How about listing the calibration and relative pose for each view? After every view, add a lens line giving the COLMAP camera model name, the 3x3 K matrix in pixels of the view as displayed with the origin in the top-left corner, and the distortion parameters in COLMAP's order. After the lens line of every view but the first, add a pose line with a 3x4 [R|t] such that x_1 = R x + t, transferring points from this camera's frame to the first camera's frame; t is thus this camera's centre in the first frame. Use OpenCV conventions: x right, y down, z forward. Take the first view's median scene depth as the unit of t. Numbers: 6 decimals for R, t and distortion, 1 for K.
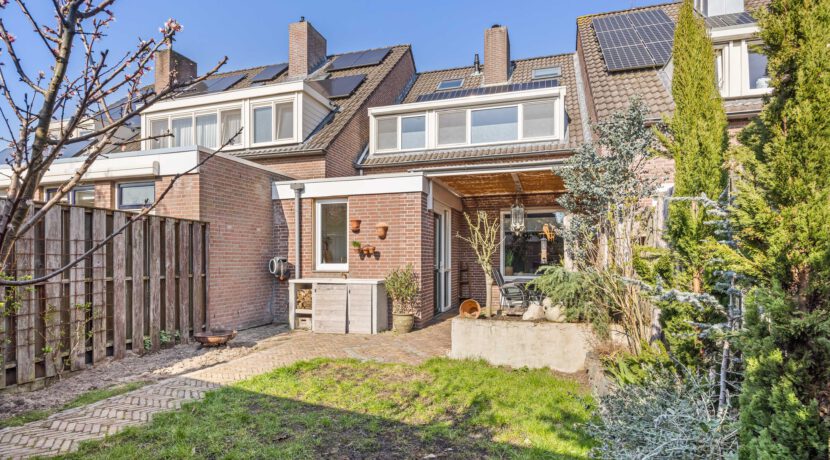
lens RADIAL K [[418.4, 0, 433.8], [0, 418.4, 260.7], [0, 0, 1]] dist [-0.009092, -0.000552]
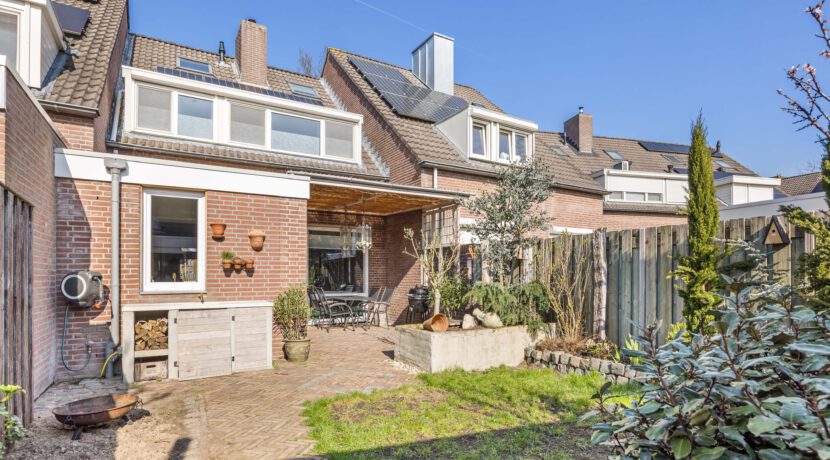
lens RADIAL K [[433.3, 0, 379.0], [0, 433.3, 275.0], [0, 0, 1]] dist [-0.004375, -0.000795]
pose [[0.686703, 0.004228, 0.726926, -0.430166], [0.003843, 0.999948, -0.009447, 0.002939], [-0.726928, 0.009281, 0.686651, 0.193524]]
